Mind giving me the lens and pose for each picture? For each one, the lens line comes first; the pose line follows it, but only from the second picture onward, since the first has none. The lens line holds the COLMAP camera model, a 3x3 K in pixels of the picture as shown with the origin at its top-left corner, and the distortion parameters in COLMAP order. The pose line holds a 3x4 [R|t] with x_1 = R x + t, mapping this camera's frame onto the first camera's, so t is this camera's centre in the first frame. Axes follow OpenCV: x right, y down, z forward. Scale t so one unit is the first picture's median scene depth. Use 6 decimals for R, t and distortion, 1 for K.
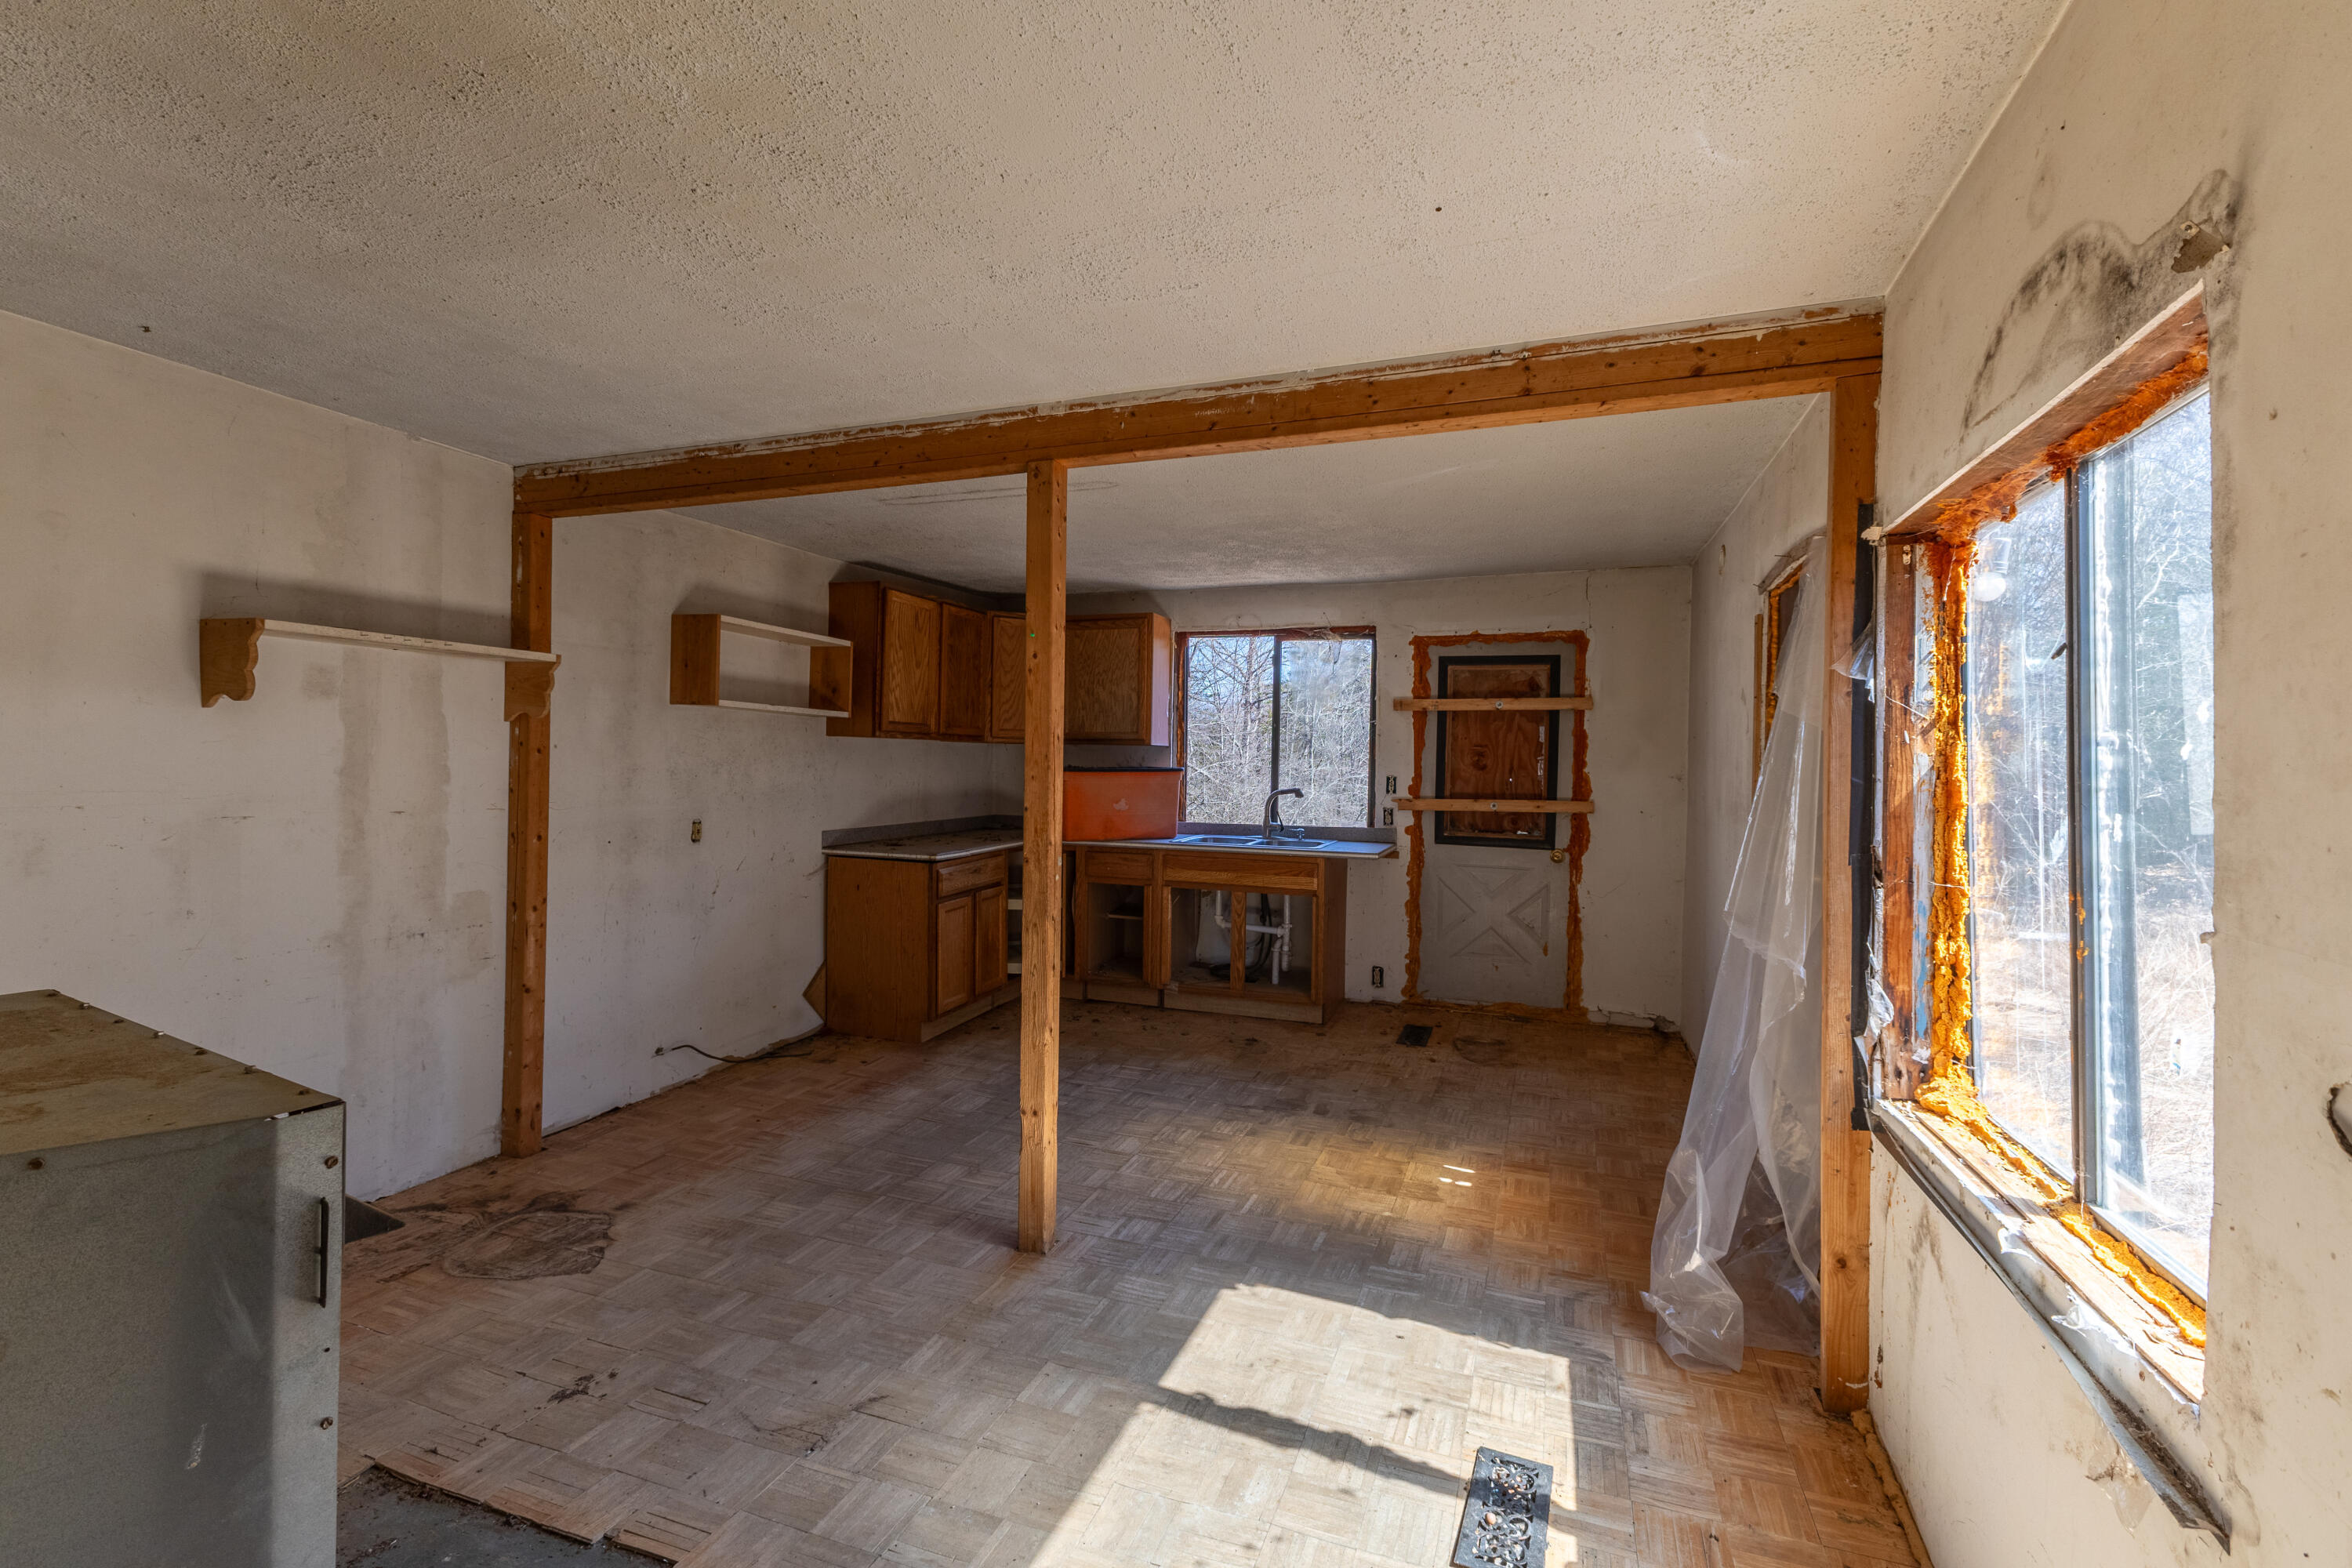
lens RADIAL K [[1033.1, 0, 1176.0], [0, 1033.1, 784.0], [0, 0, 1]] dist [-0.000456, -0.000044]
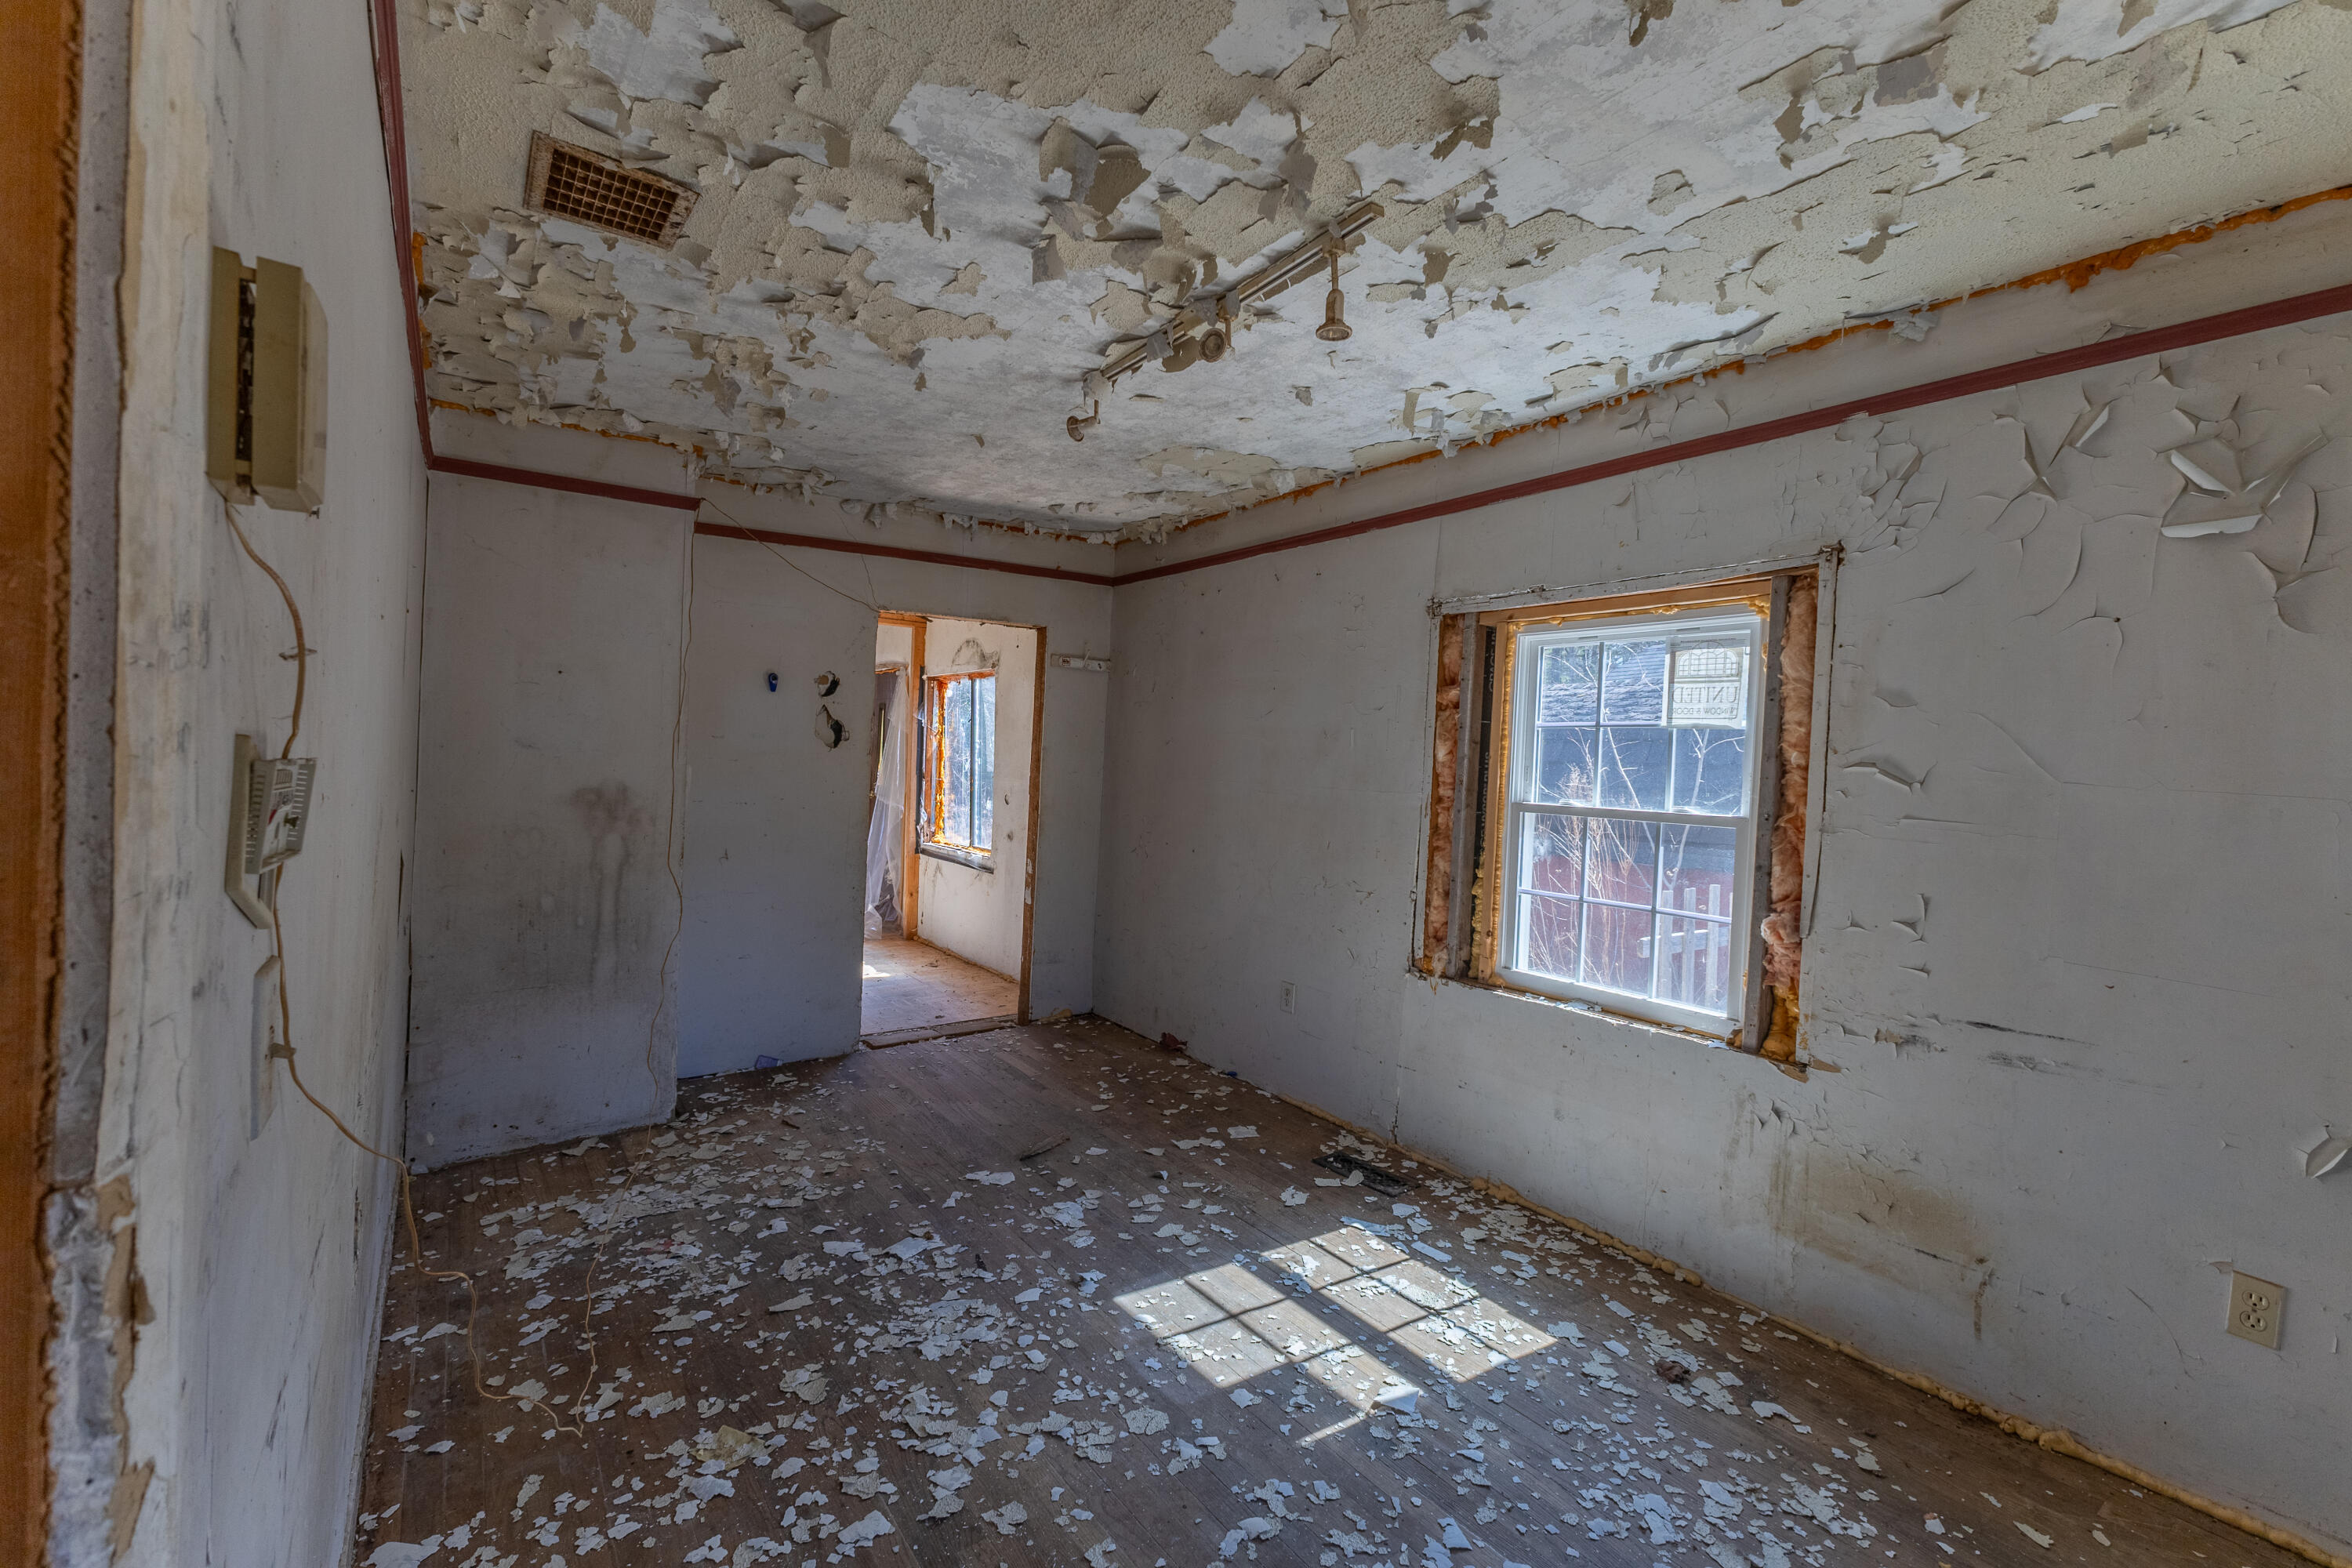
lens RADIAL K [[1033.1, 0, 1176.0], [0, 1033.1, 784.0], [0, 0, 1]] dist [-0.000456, -0.000044]
pose [[0.569855, -0.012762, 0.821646, -1.658422], [-0.025182, 0.999139, 0.032984, -0.022512], [-0.821359, -0.039487, 0.569043, -1.636267]]
